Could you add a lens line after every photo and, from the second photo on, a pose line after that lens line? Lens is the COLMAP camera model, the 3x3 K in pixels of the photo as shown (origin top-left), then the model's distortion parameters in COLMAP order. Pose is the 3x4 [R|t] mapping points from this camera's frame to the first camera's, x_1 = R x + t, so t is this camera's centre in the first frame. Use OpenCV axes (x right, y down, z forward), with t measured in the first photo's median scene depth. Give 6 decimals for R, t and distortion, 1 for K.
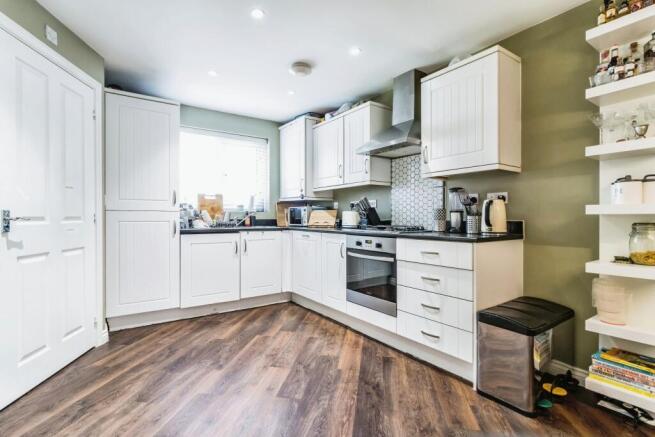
lens RADIAL K [[315.6, 0, 325.0], [0, 315.6, 221.5], [0, 0, 1]] dist [0.003471, 0.000470]
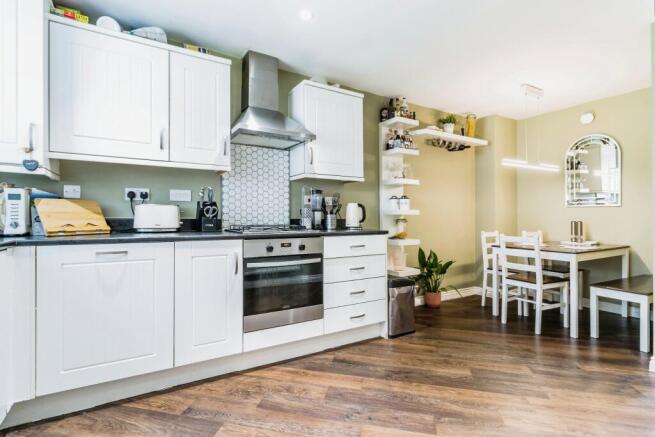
lens RADIAL K [[315.6, 0, 325.3], [0, 315.6, 214.0], [0, 0, 1]] dist [0.003471, 0.000470]
pose [[0.068779, 0.006433, 0.997611, -0.743550], [0.007461, 0.999948, -0.006962, -0.011582], [-0.997604, 0.007923, 0.068728, 0.914120]]
